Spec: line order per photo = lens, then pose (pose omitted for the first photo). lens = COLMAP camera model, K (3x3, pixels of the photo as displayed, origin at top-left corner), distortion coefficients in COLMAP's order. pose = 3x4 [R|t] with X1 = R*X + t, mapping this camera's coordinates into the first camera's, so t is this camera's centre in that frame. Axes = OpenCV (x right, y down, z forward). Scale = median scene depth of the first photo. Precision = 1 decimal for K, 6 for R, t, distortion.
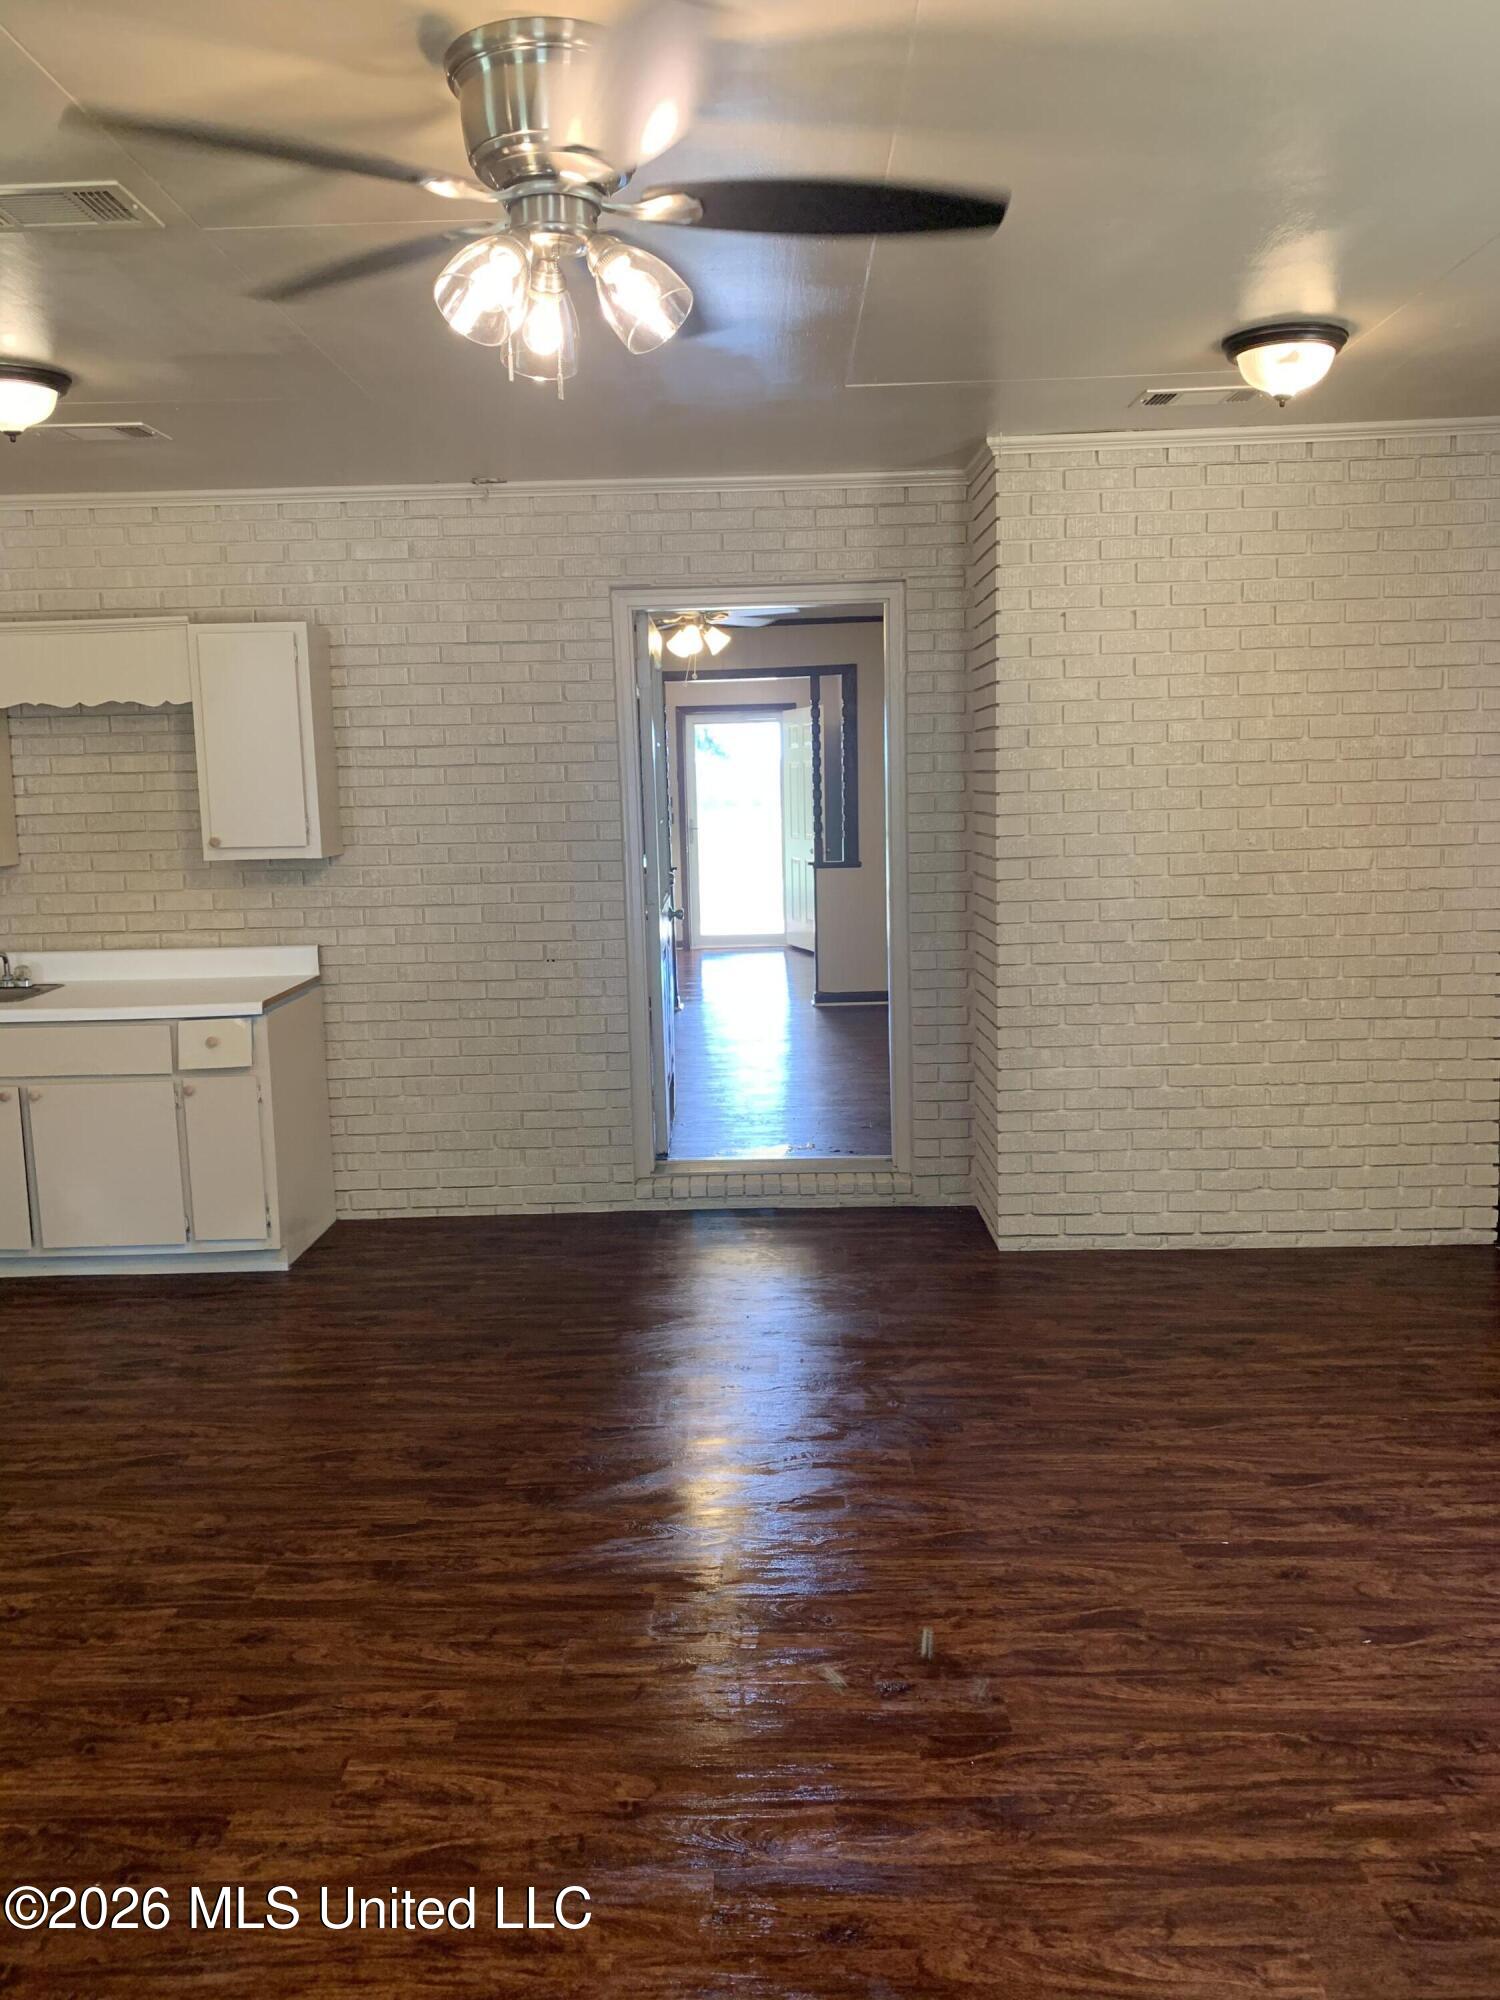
lens RADIAL K [[1540.9, 0, 747.5], [0, 1540.9, 992.8], [0, 0, 1]] dist [0.066017, -0.048044]
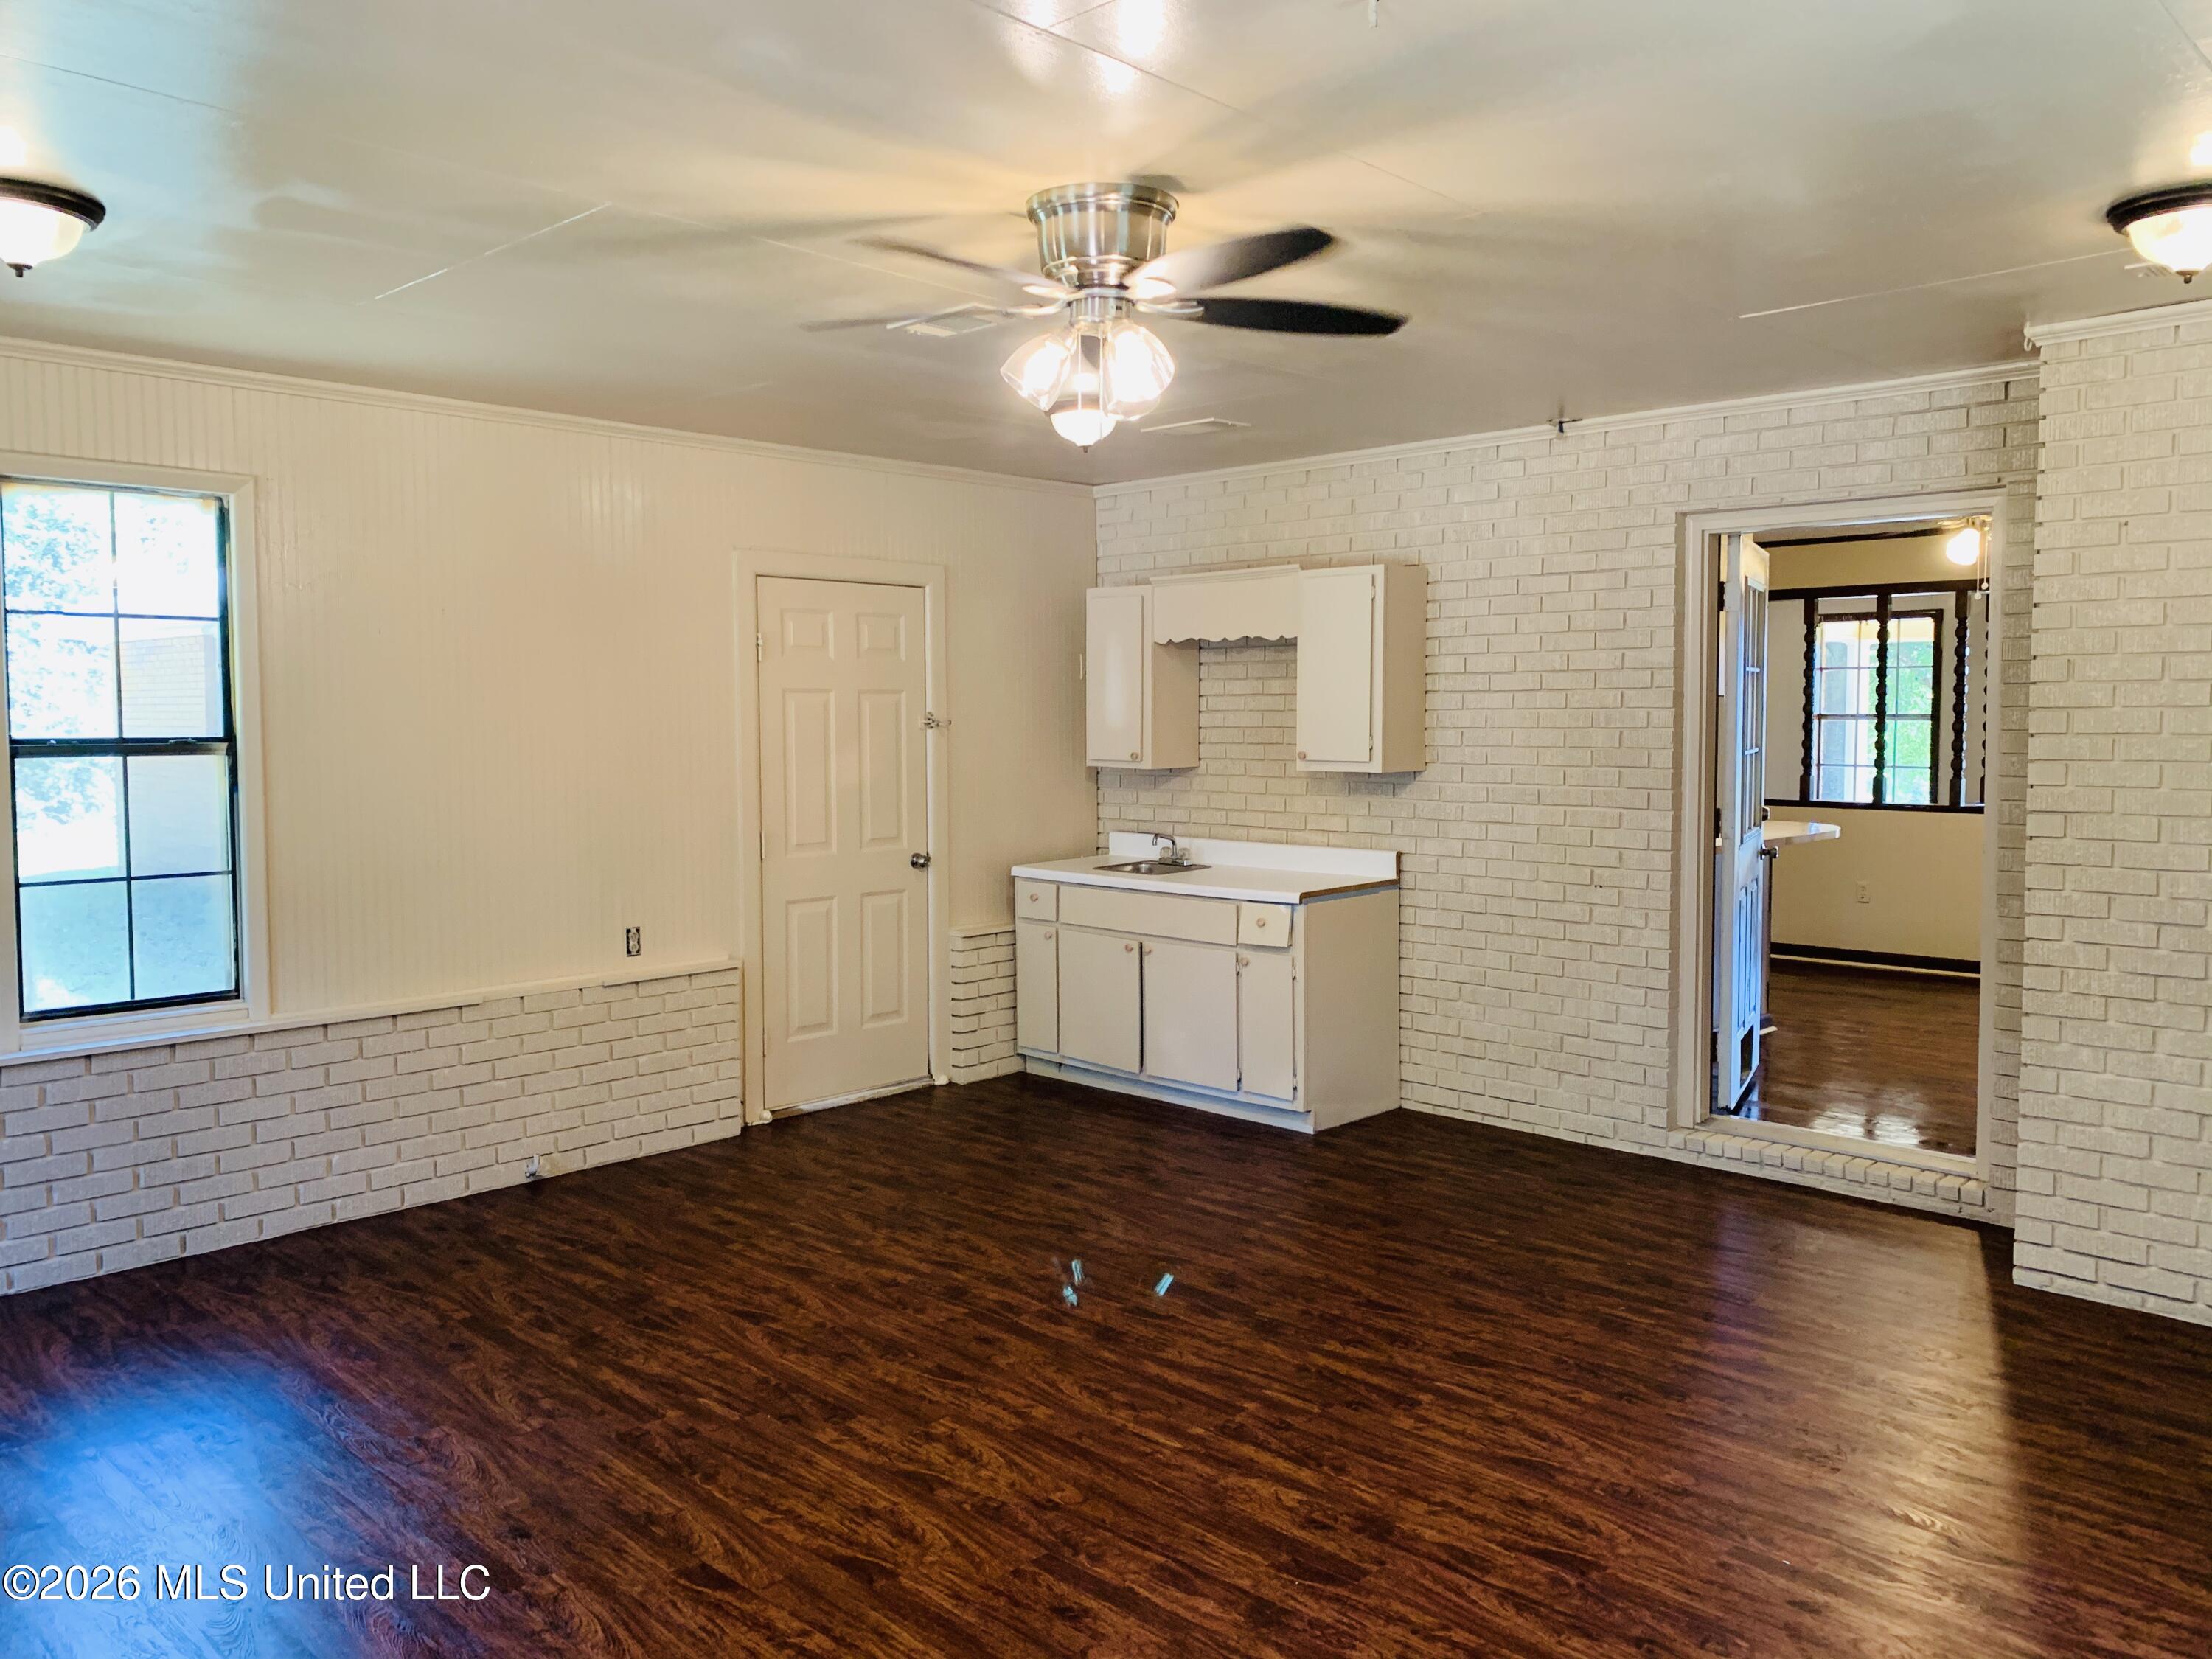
lens RADIAL K [[1704.3, 0, 1112.7], [0, 1704.3, 820.8], [0, 0, 1]] dist [0.066017, -0.048044]
pose [[0.730580, 0.069545, -0.679277, 0.424032], [-0.111045, 0.993658, -0.017699, -0.009207], [0.673738, 0.088361, 0.733669, -0.026792]]
